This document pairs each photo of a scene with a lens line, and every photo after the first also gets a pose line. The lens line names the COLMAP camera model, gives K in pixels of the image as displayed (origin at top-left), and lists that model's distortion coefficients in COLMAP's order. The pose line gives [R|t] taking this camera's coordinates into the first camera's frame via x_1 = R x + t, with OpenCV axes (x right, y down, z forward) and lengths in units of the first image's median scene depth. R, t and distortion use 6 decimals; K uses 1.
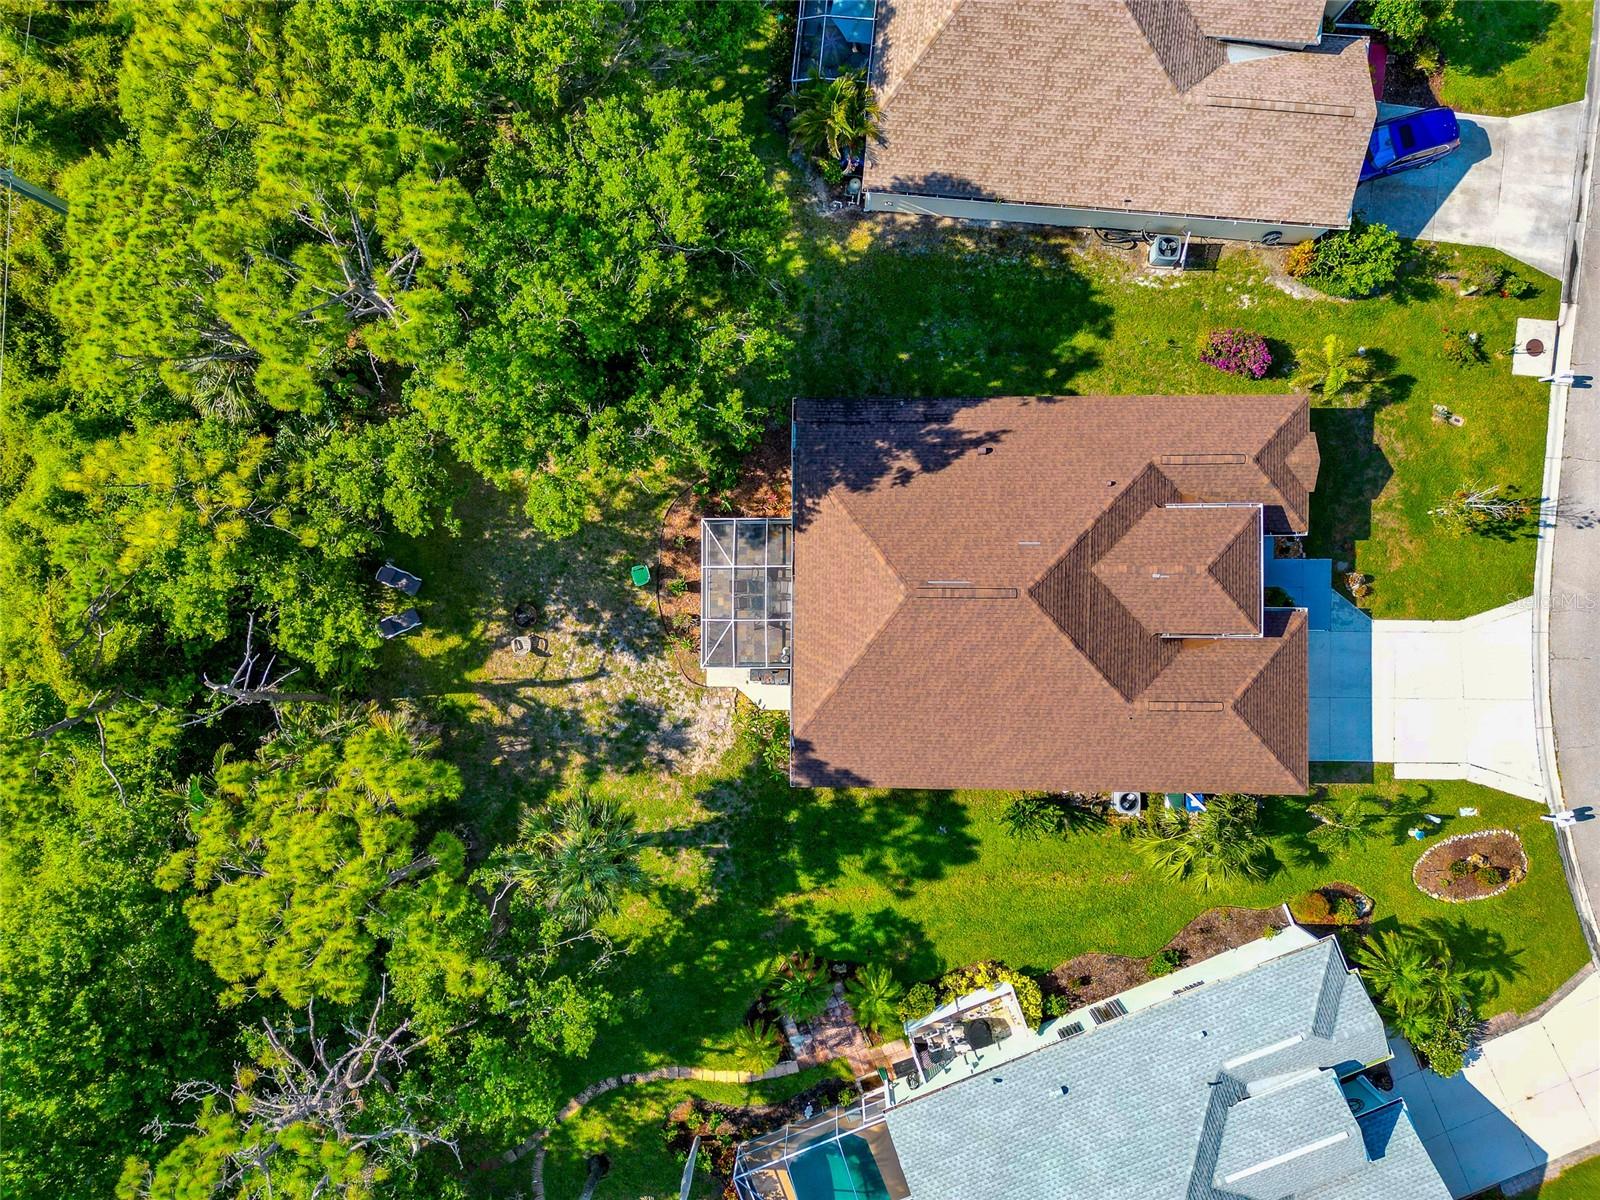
lens RADIAL K [[1231.2, 0, 800.0], [0, 1231.2, 600.0], [0, 0, 1]] dist [0.039049, -0.002557]
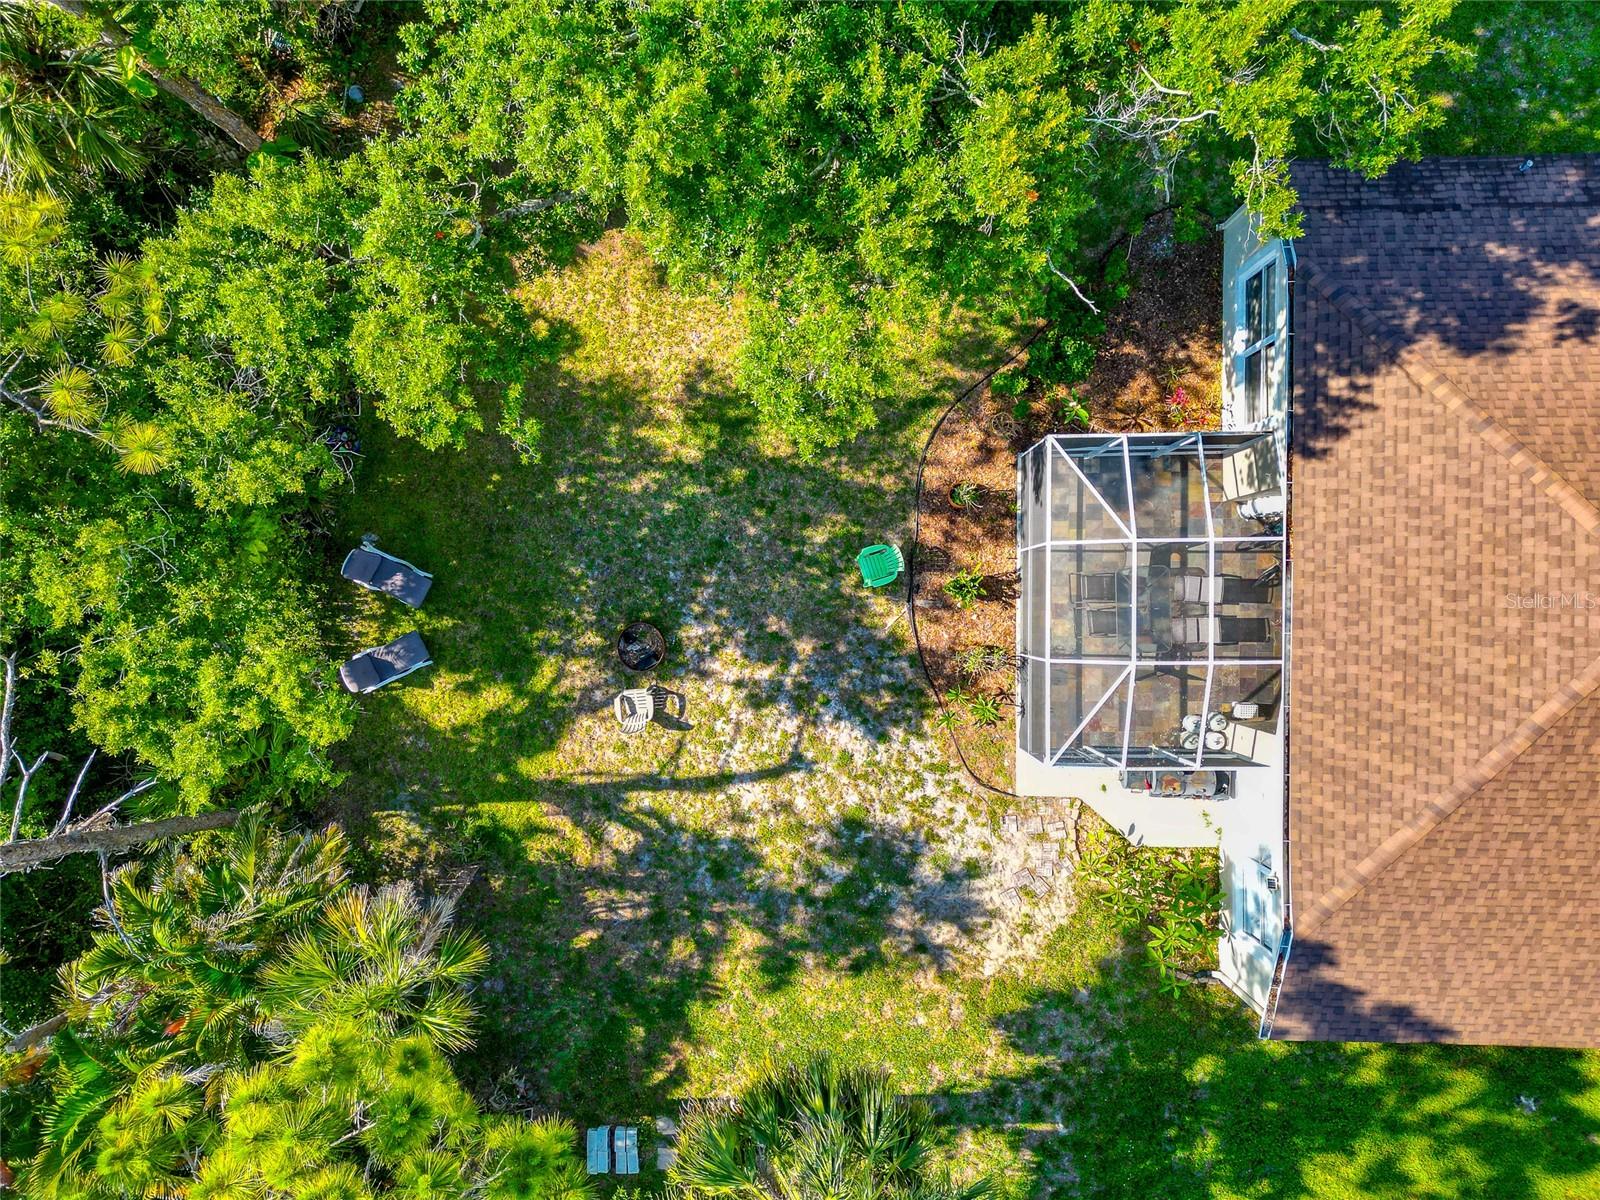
lens RADIAL K [[1119.6, 0, 705.0], [0, 1119.6, 613.6], [0, 0, 1]] dist [0.117490, -0.163046]
pose [[0.999443, -0.001267, -0.033343, -0.182156], [0.001378, 0.999994, 0.003284, -0.002329], [0.033338, -0.003328, 0.999439, 0.551341]]
